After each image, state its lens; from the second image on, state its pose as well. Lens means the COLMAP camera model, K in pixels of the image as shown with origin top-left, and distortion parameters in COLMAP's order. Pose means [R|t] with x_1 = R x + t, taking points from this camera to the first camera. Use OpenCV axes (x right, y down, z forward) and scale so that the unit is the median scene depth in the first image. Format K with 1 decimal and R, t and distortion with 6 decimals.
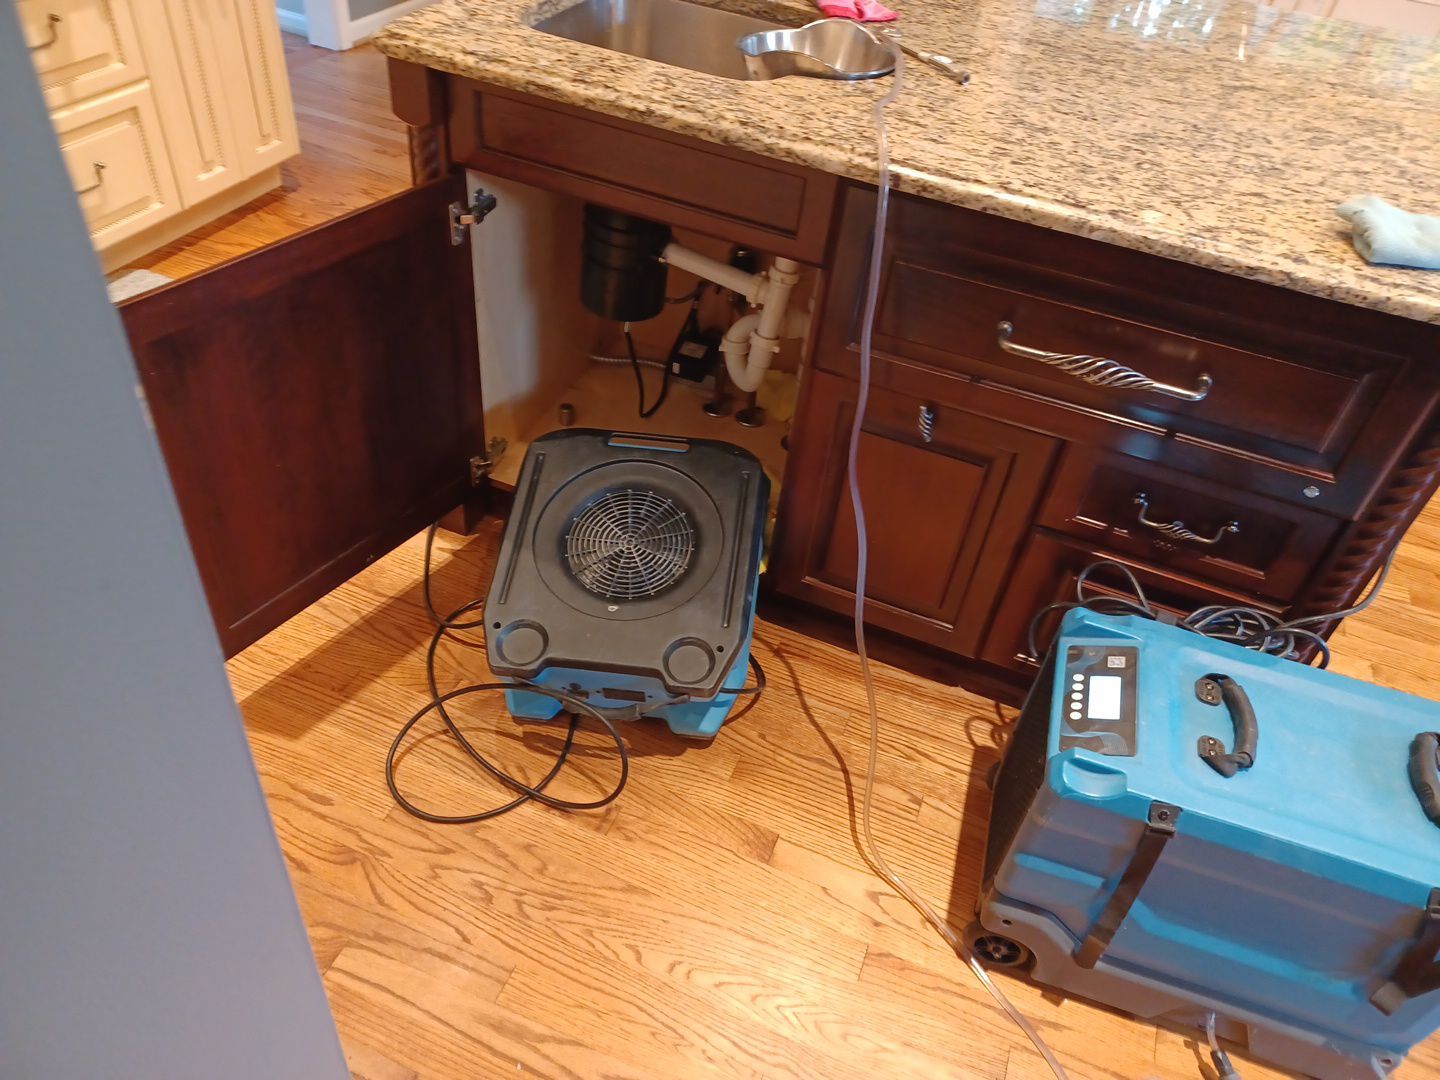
lens RADIAL K [[1045.6, 0, 725.5], [0, 1045.6, 541.1], [0, 0, 1]] dist [0.048284, -0.028947]
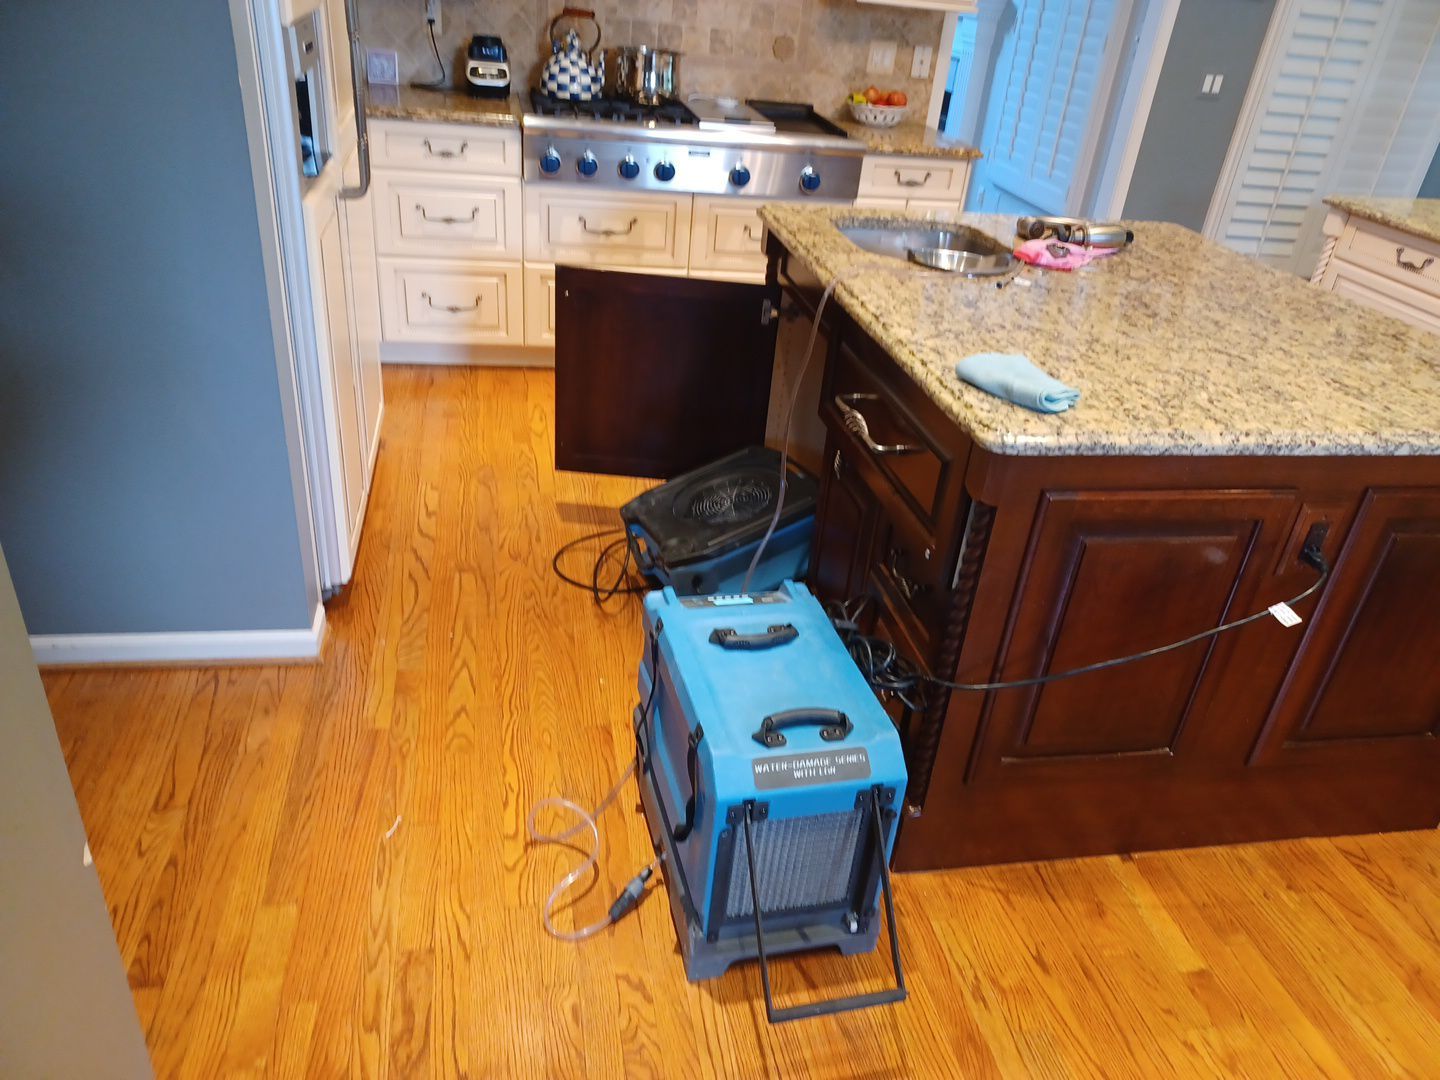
lens RADIAL K [[1045.6, 0, 720.4], [0, 1045.6, 541.7], [0, 0, 1]] dist [0.048284, -0.028947]
pose [[0.533435, 0.354797, -0.767832, 1.363963], [-0.582182, 0.812541, -0.029002, 0.123848], [0.613606, 0.462488, 0.639994, 0.000802]]
